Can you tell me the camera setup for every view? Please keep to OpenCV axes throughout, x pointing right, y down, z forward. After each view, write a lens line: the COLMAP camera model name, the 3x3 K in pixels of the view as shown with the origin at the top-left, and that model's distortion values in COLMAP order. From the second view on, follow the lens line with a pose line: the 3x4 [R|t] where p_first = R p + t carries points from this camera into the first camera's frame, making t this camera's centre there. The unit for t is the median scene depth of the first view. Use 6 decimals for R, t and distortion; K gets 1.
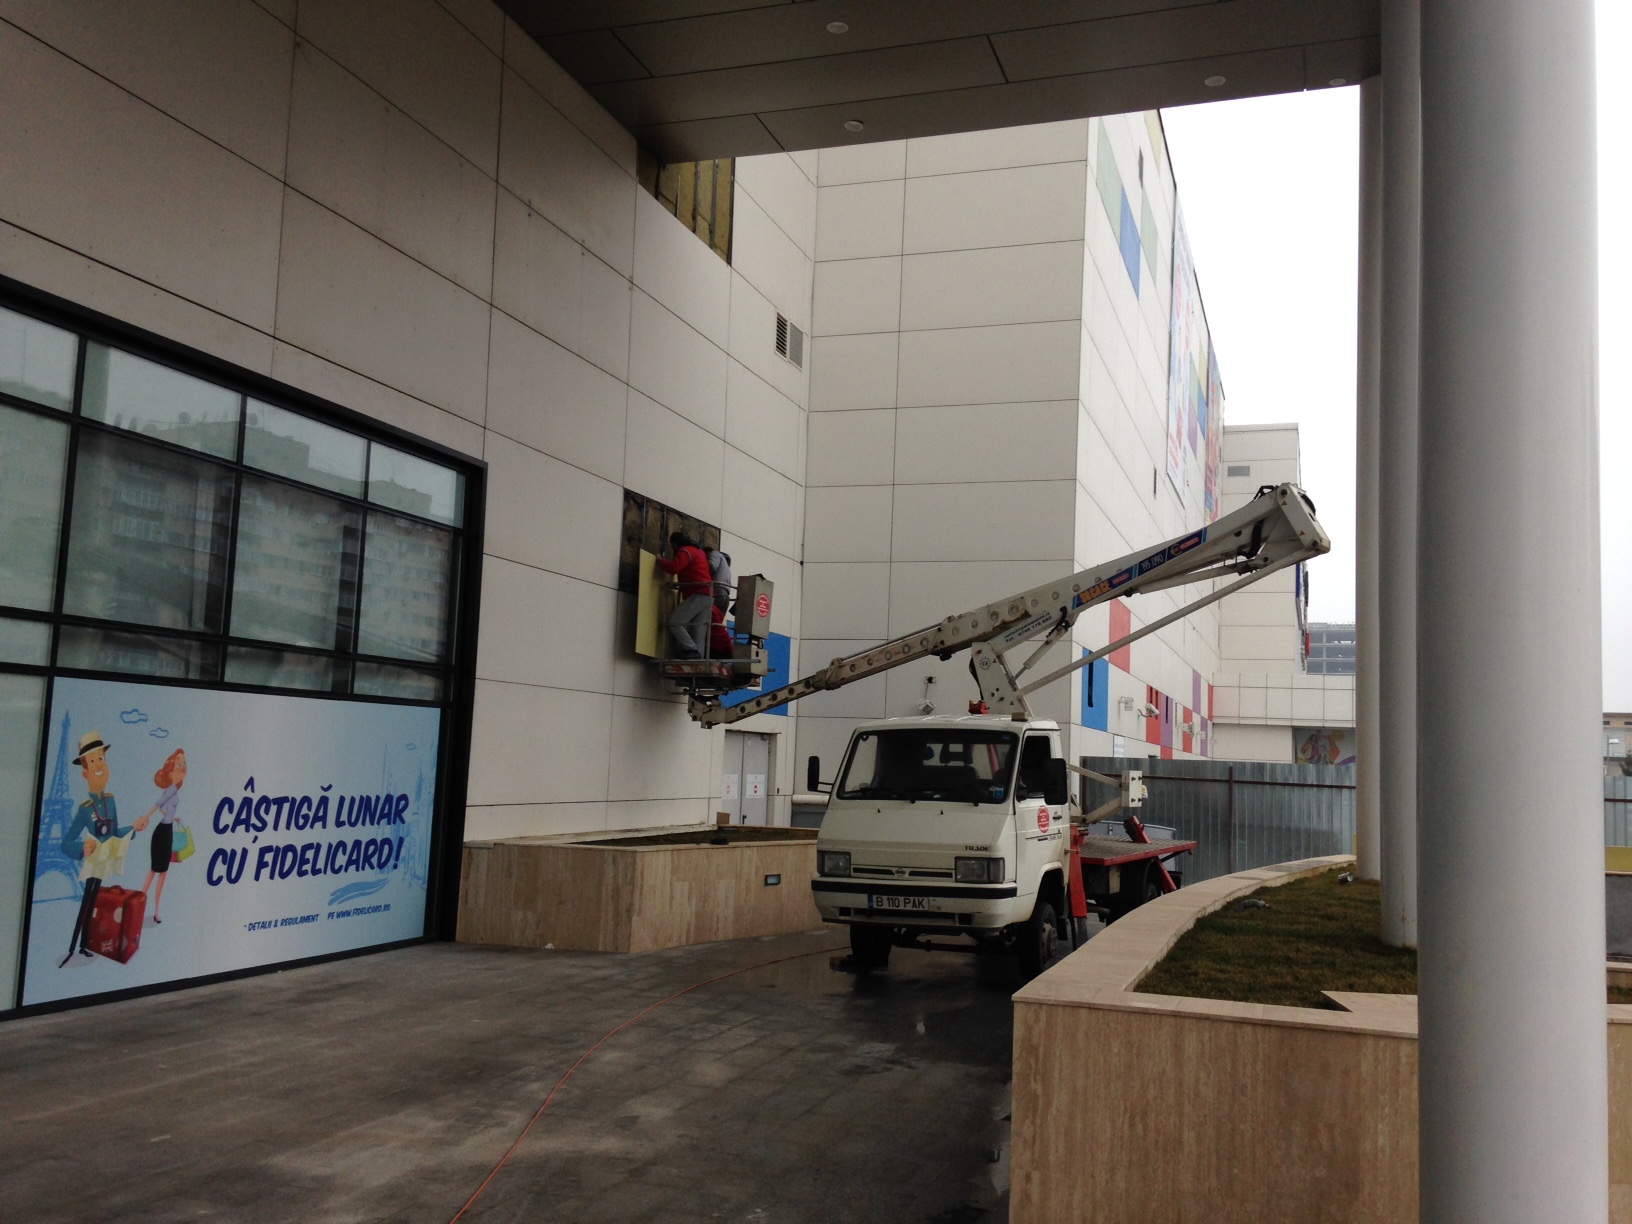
lens RADIAL K [[1474.3, 0, 828.8], [0, 1474.3, 611.2], [0, 0, 1]] dist [0.188472, -0.294967]
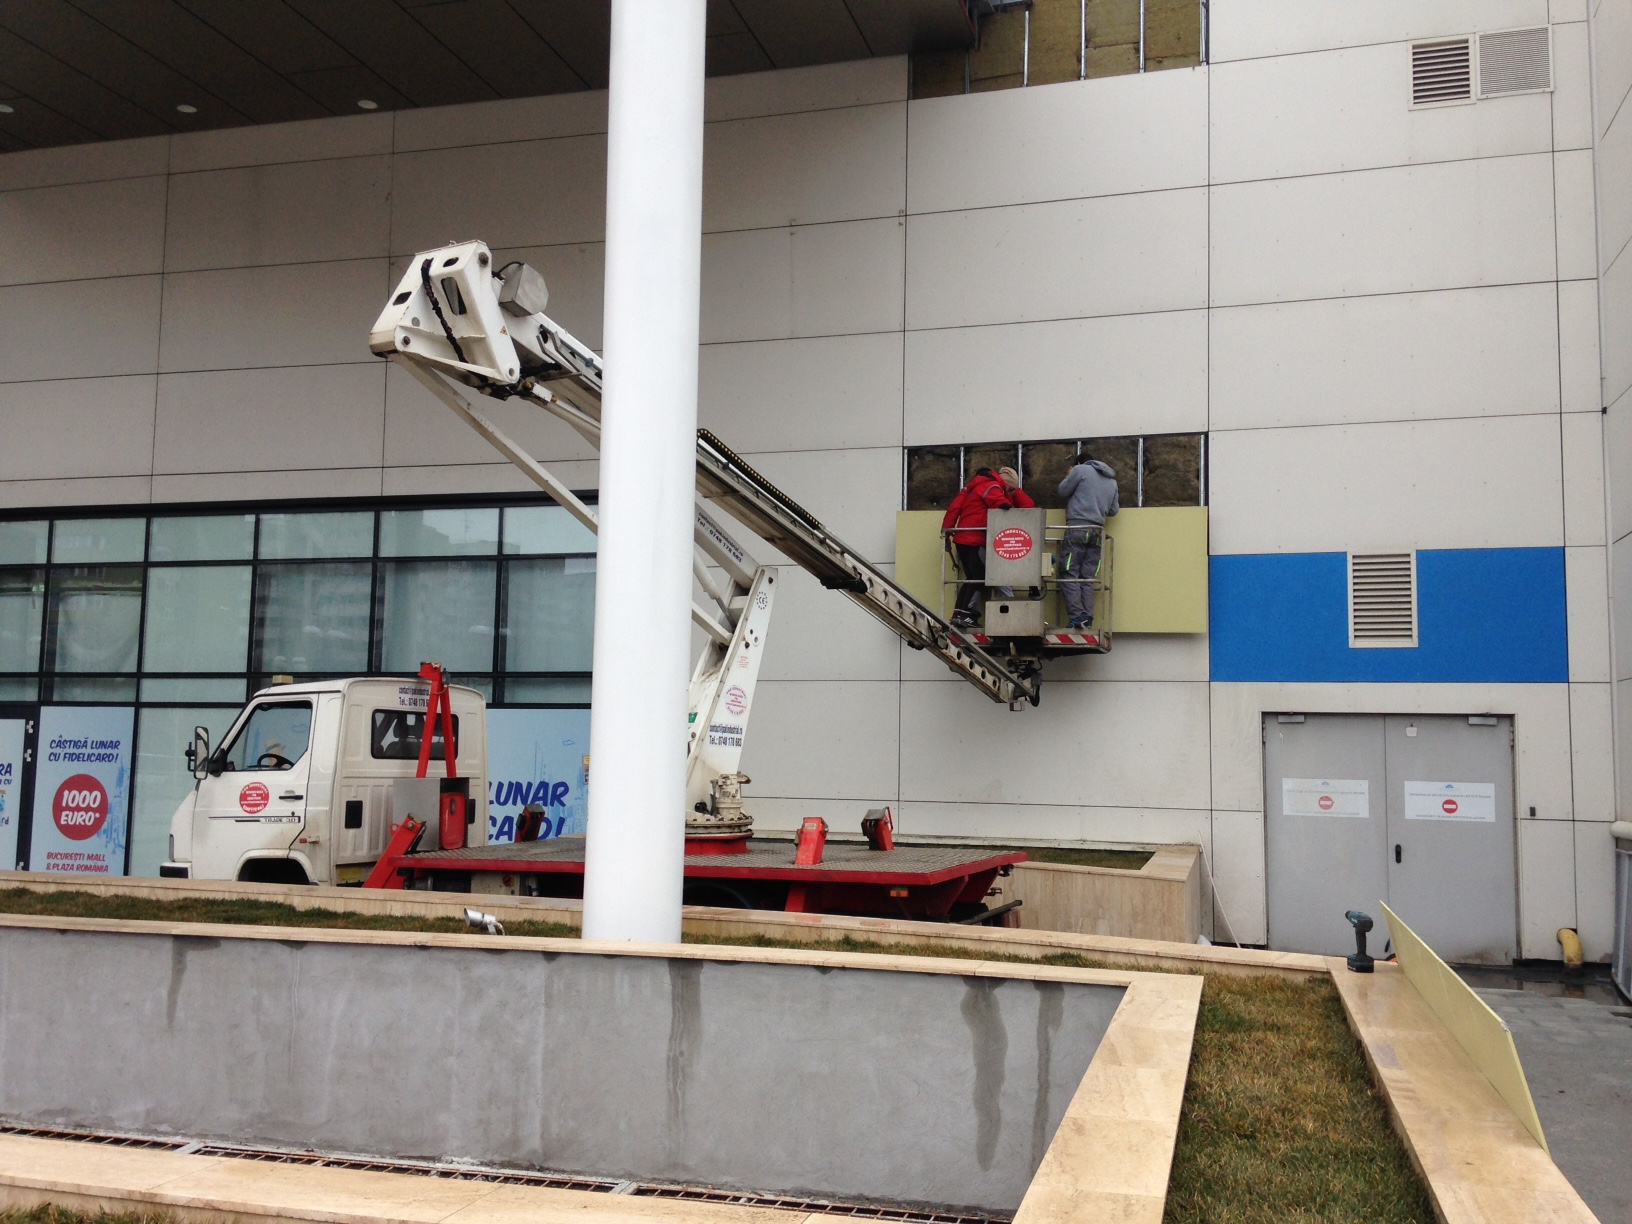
lens RADIAL K [[1474.3, 0, 828.8], [0, 1474.3, 611.2], [0, 0, 1]] dist [0.188472, -0.294967]
pose [[0.033055, -0.129114, -0.991079, 1.170391], [0.088846, 0.988074, -0.125759, 0.195606], [0.995497, -0.083897, 0.044132, 1.470957]]
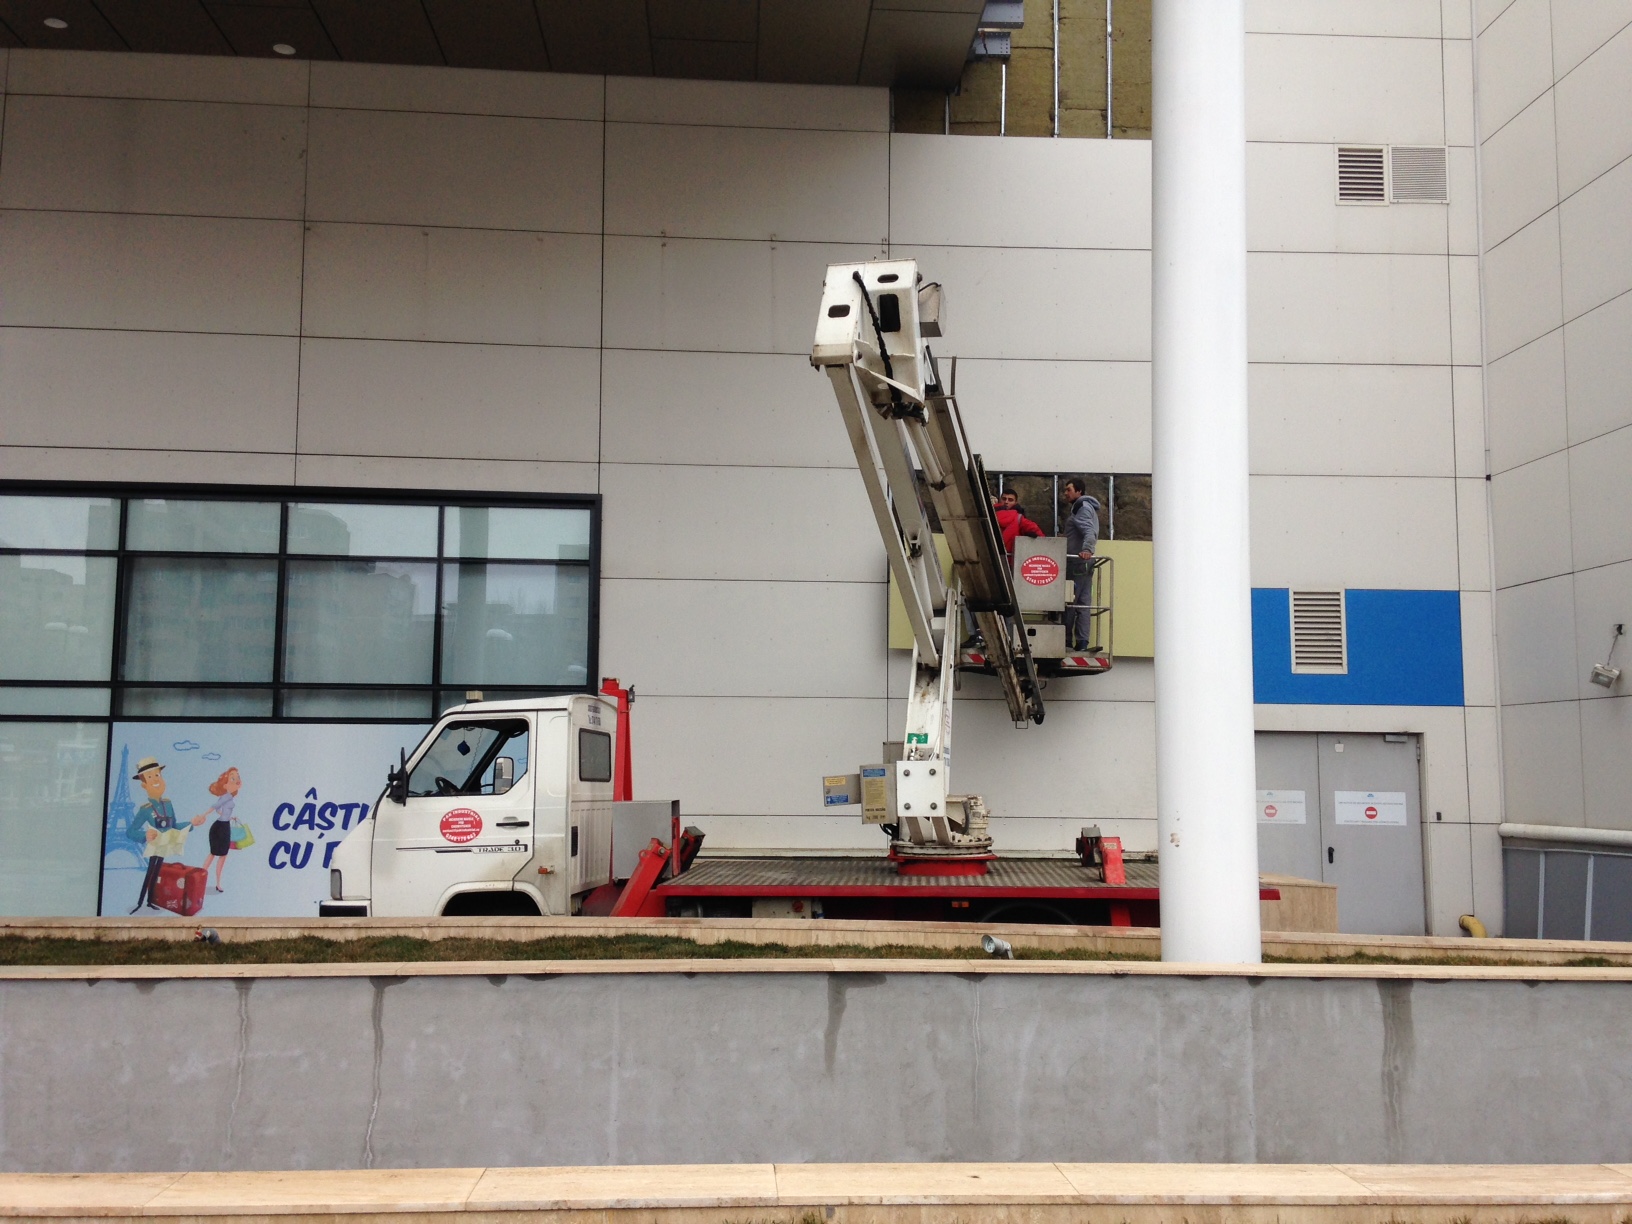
lens RADIAL K [[1474.3, 0, 828.8], [0, 1474.3, 611.2], [0, 0, 1]] dist [0.188472, -0.294967]
pose [[0.368490, -0.128594, -0.920695, 1.082404], [0.099857, 0.990132, -0.098327, 0.141753], [0.924253, -0.055706, 0.377695, 1.003438]]
